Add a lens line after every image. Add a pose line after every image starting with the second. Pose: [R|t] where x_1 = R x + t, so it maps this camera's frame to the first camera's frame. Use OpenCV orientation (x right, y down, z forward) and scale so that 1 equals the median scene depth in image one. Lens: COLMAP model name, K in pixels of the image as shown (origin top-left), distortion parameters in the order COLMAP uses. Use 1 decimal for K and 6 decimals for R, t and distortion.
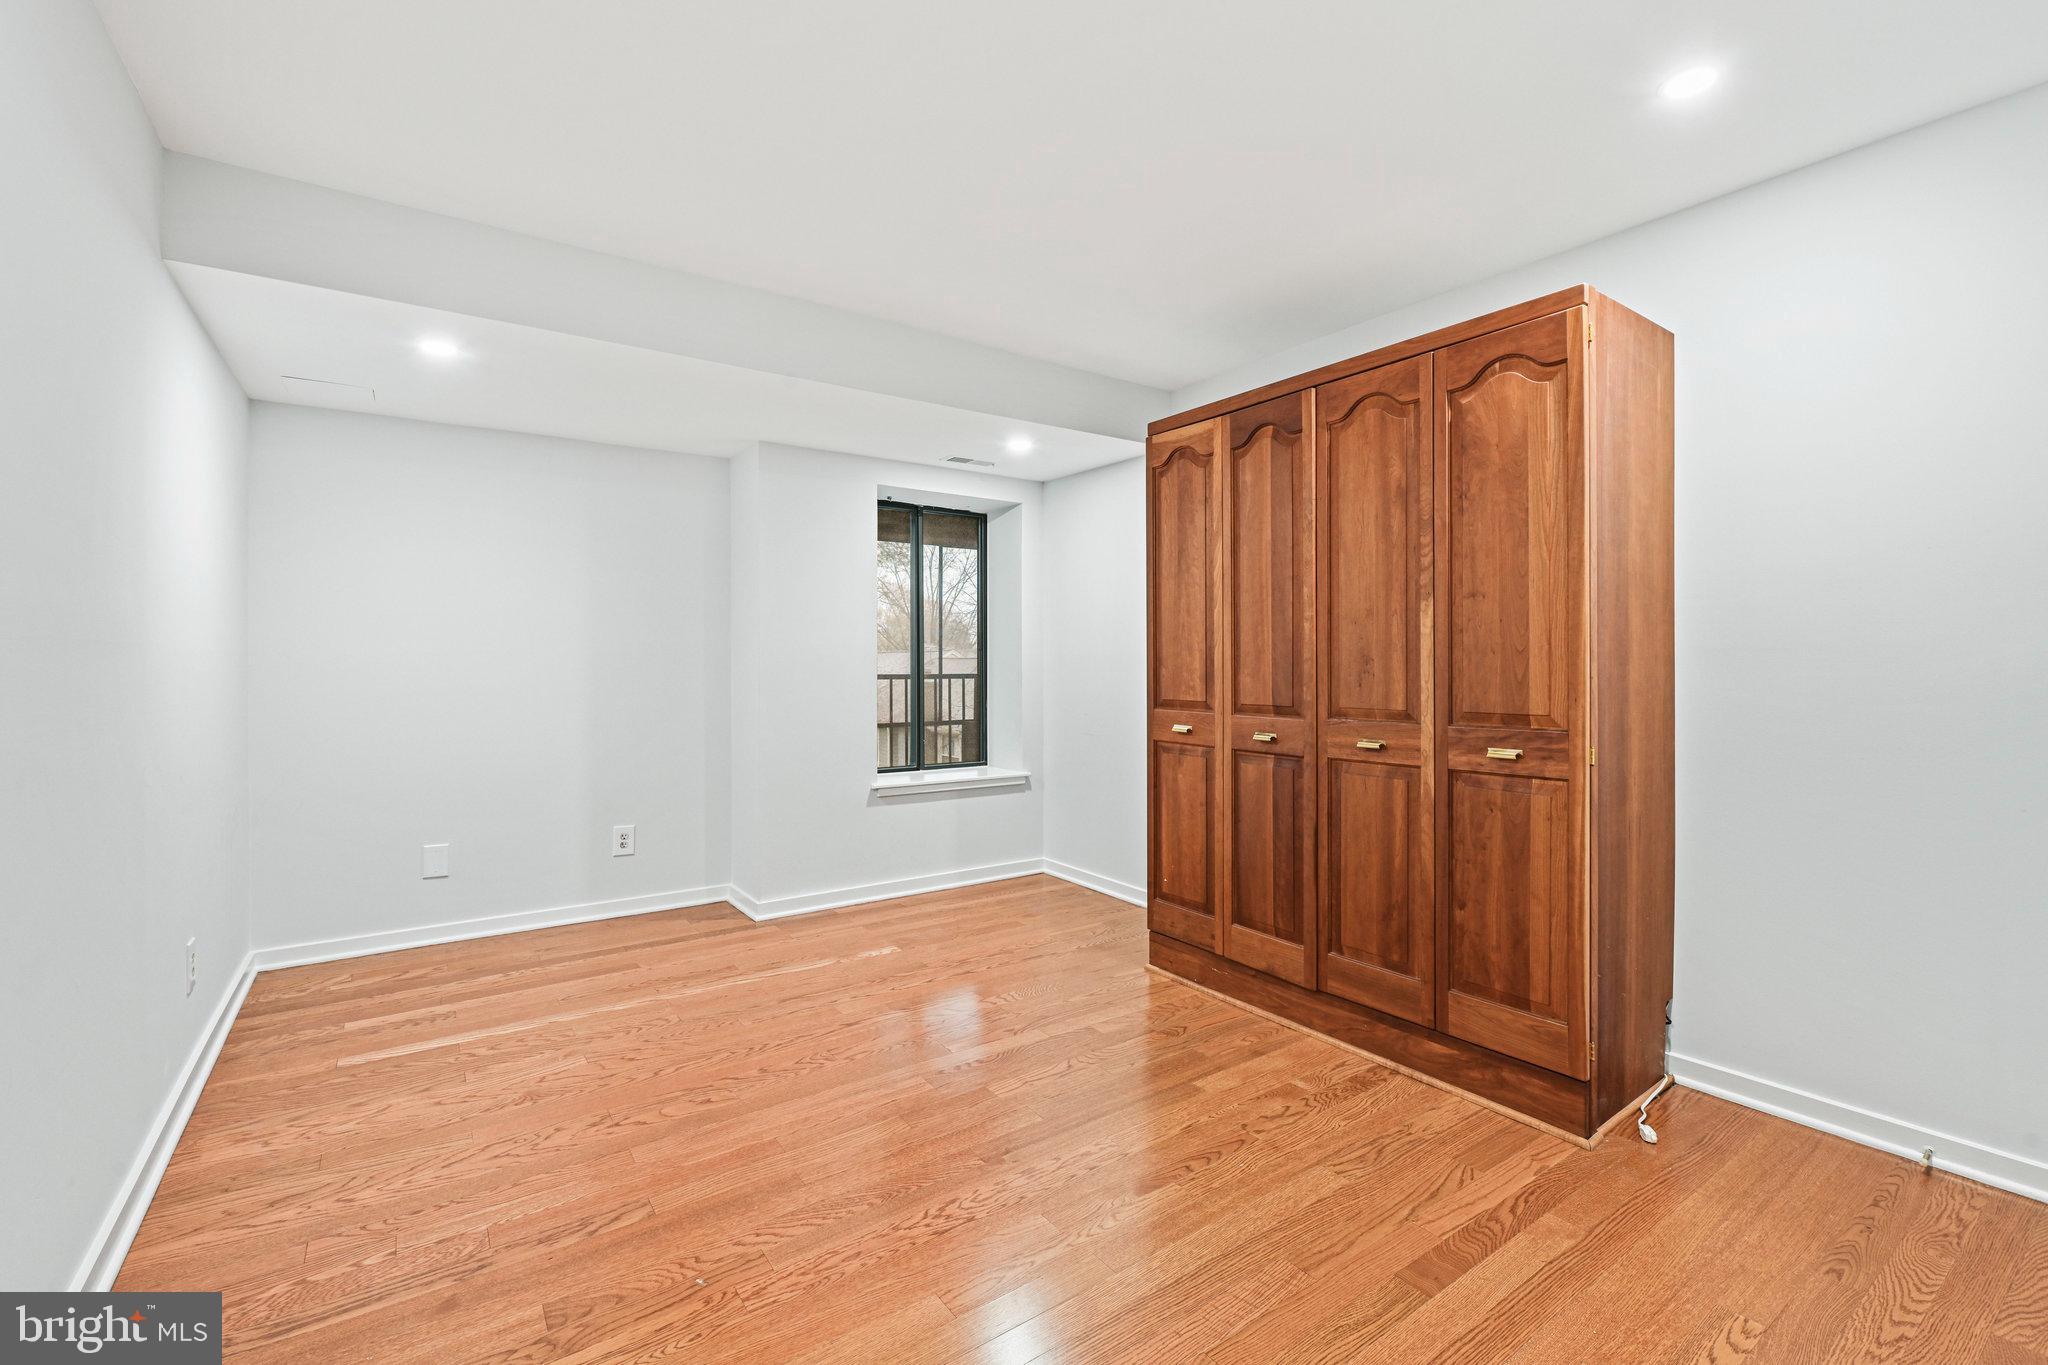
lens RADIAL K [[800.1, 0, 1026.3], [0, 800.1, 672.9], [0, 0, 1]] dist [-0.000497, 0.000060]
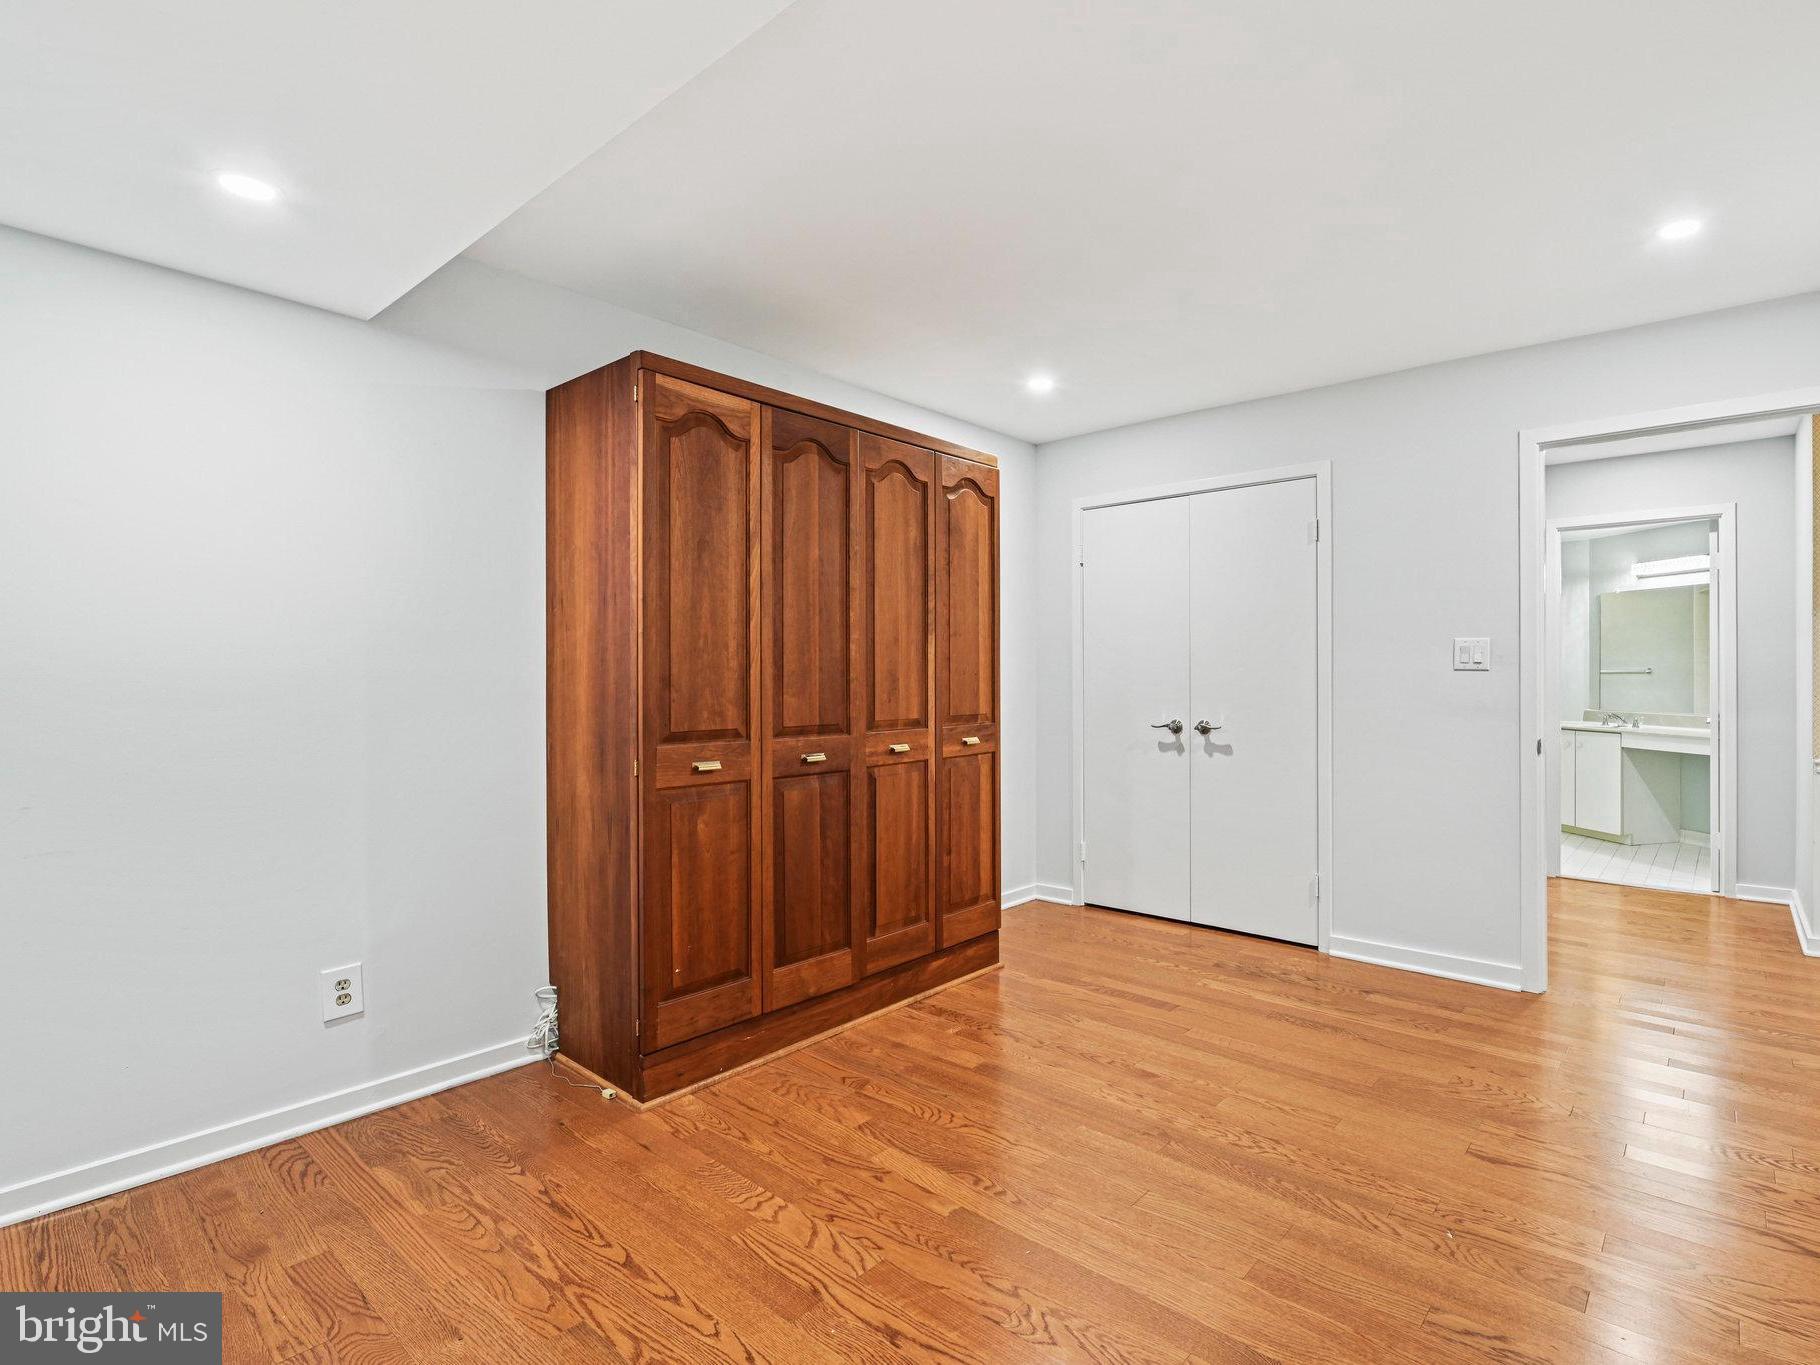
lens RADIAL K [[895.7, 0, 954.3], [0, 895.7, 681.5], [0, 0, 1]] dist [-0.001392, -0.001173]
pose [[-0.197497, -0.003296, 0.980298, -0.864825], [0.015196, 0.999864, 0.006424, -0.019009], [-0.980186, 0.016166, -0.197420, 1.107944]]
